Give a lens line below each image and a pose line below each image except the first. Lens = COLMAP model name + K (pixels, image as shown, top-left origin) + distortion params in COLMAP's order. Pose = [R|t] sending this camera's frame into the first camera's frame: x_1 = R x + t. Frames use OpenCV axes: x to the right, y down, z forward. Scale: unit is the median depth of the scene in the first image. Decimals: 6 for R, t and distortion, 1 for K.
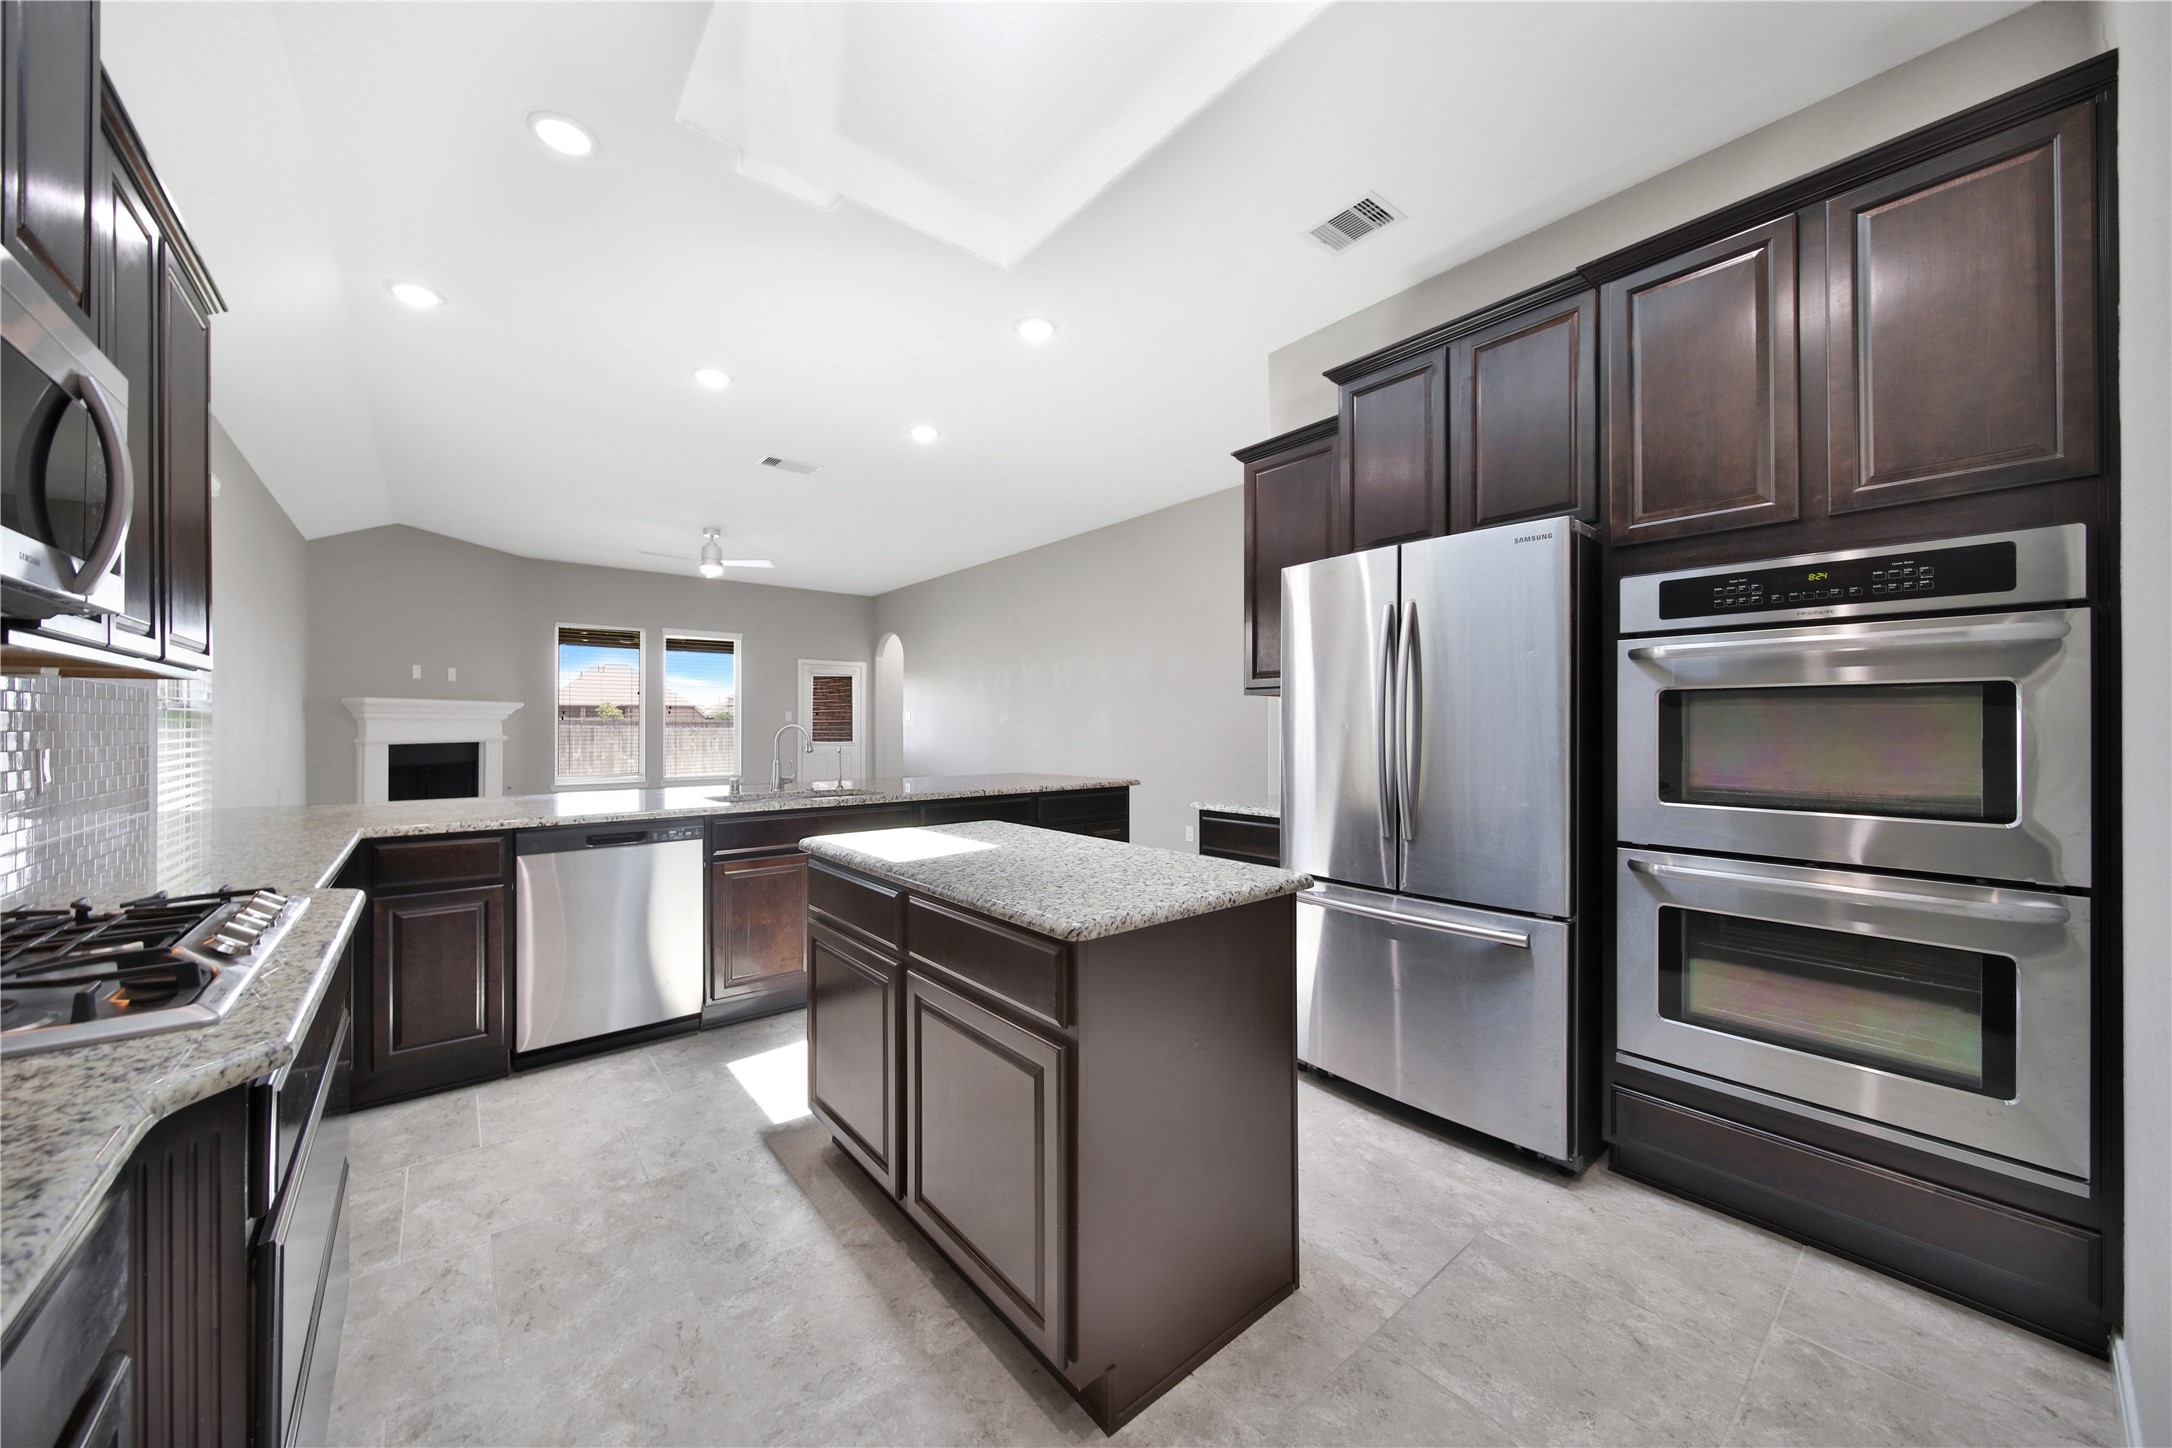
lens RADIAL K [[763.5, 0, 1079.2], [0, 763.5, 725.0], [0, 0, 1]] dist [-0.002028, -0.000092]
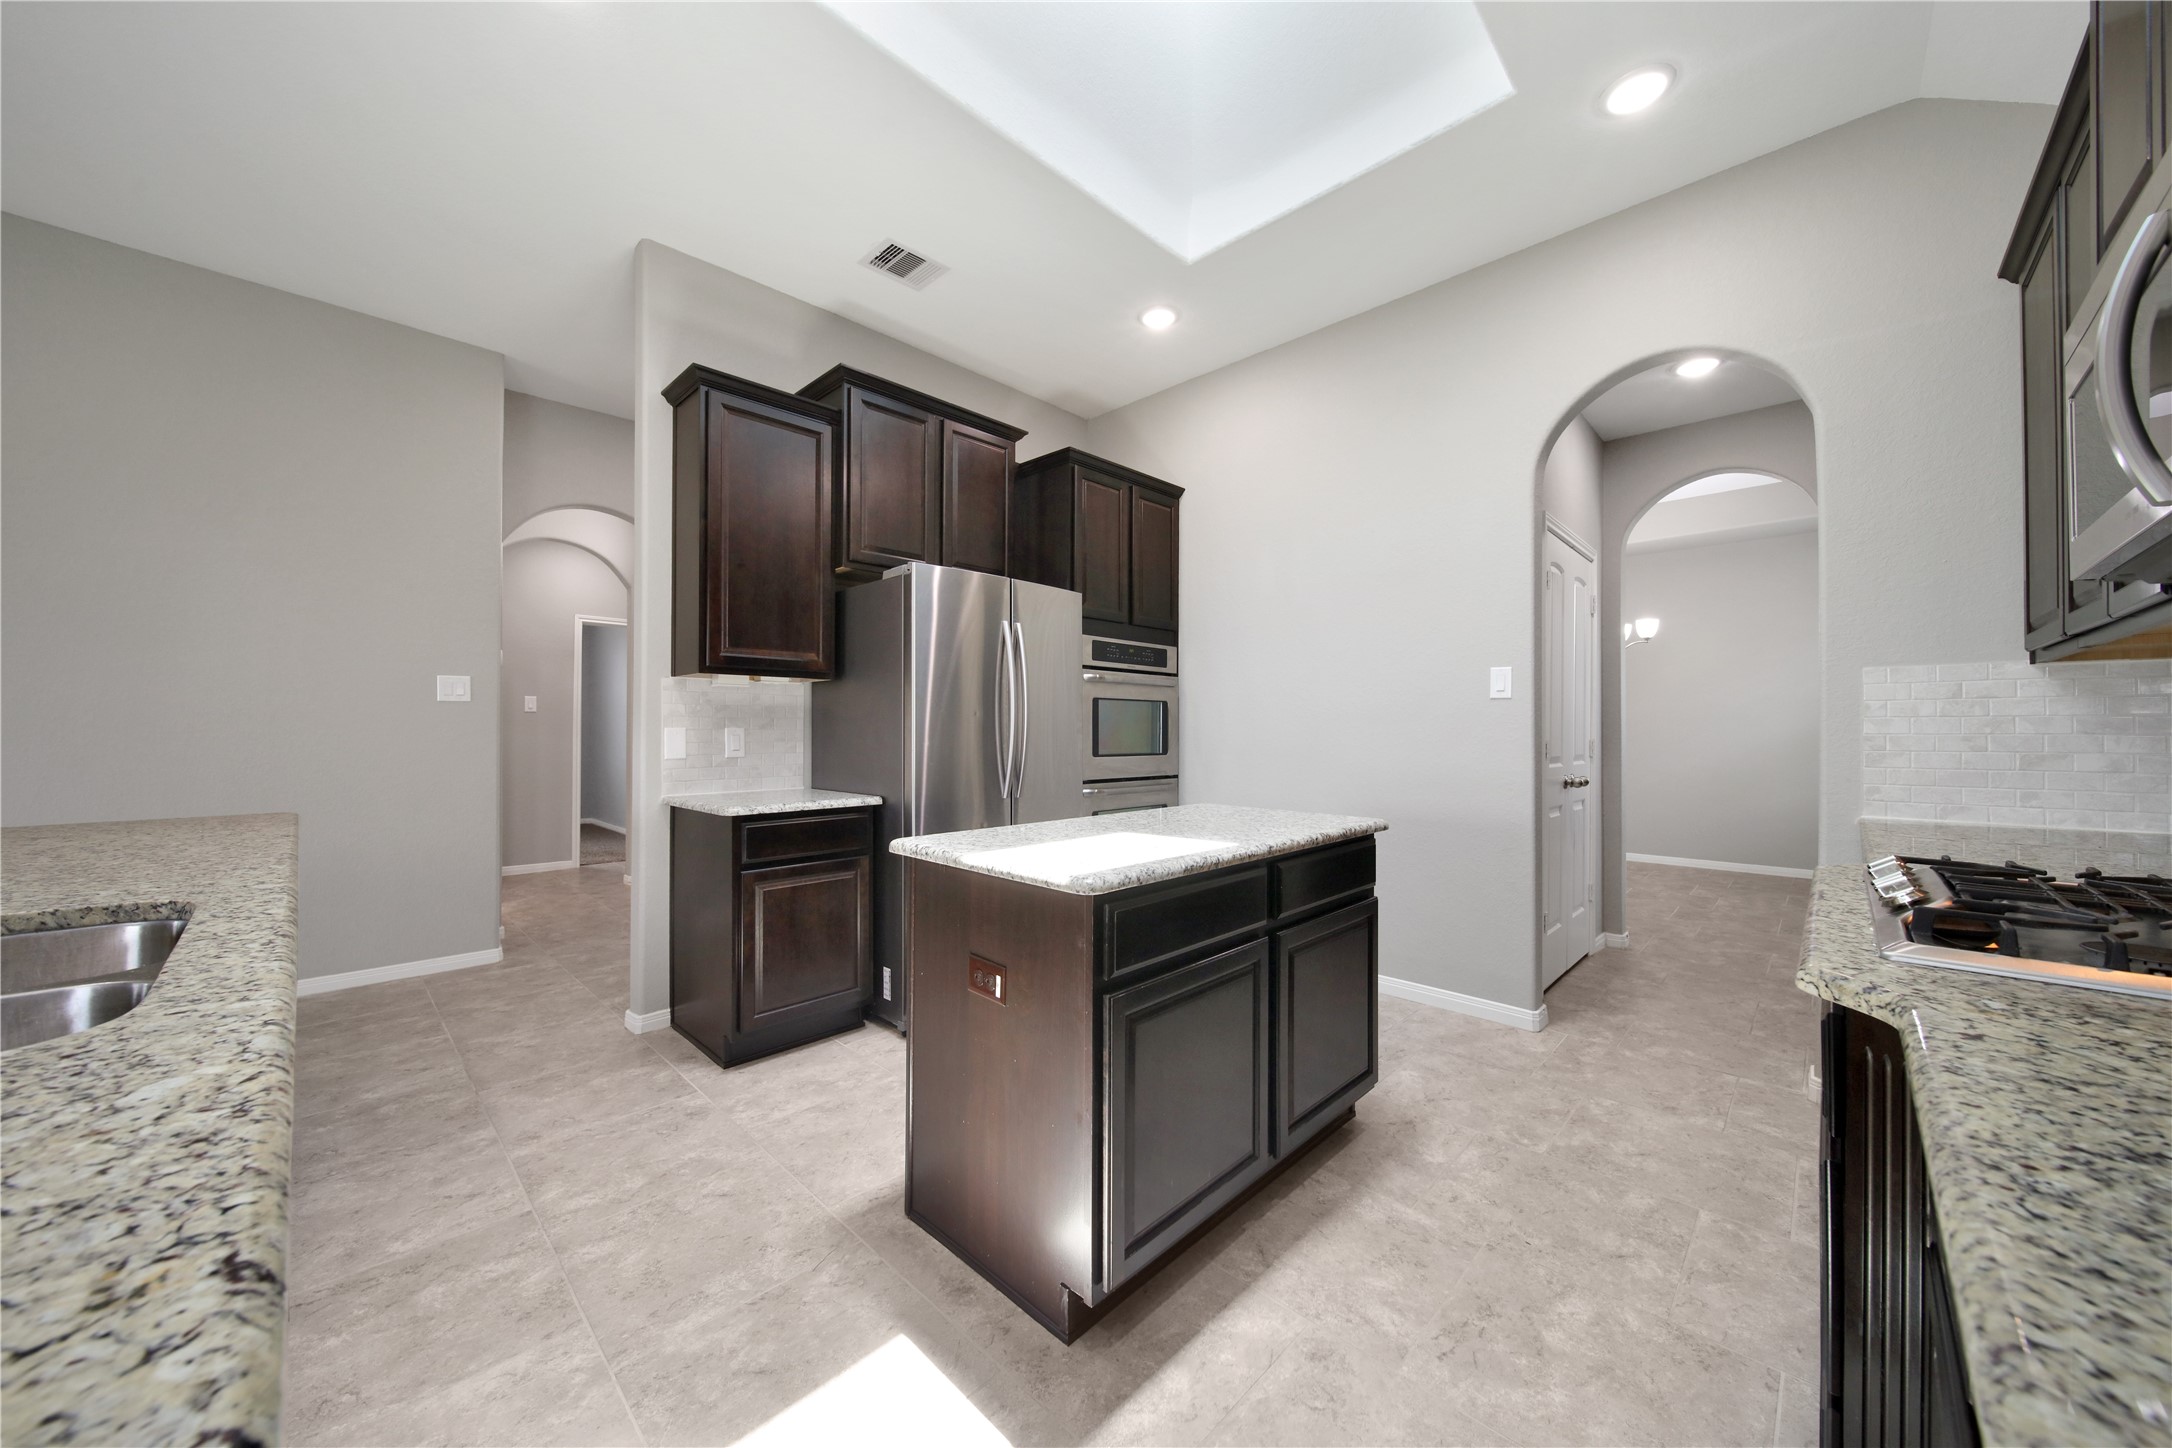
lens RADIAL K [[763.5, 0, 1079.2], [0, 763.5, 725.0], [0, 0, 1]] dist [-0.002028, -0.000092]
pose [[-0.095016, 0.004213, 0.995467, -0.318236], [-0.006206, 0.999969, -0.004825, 0.008754], [-0.995456, -0.006636, -0.094987, 0.347848]]
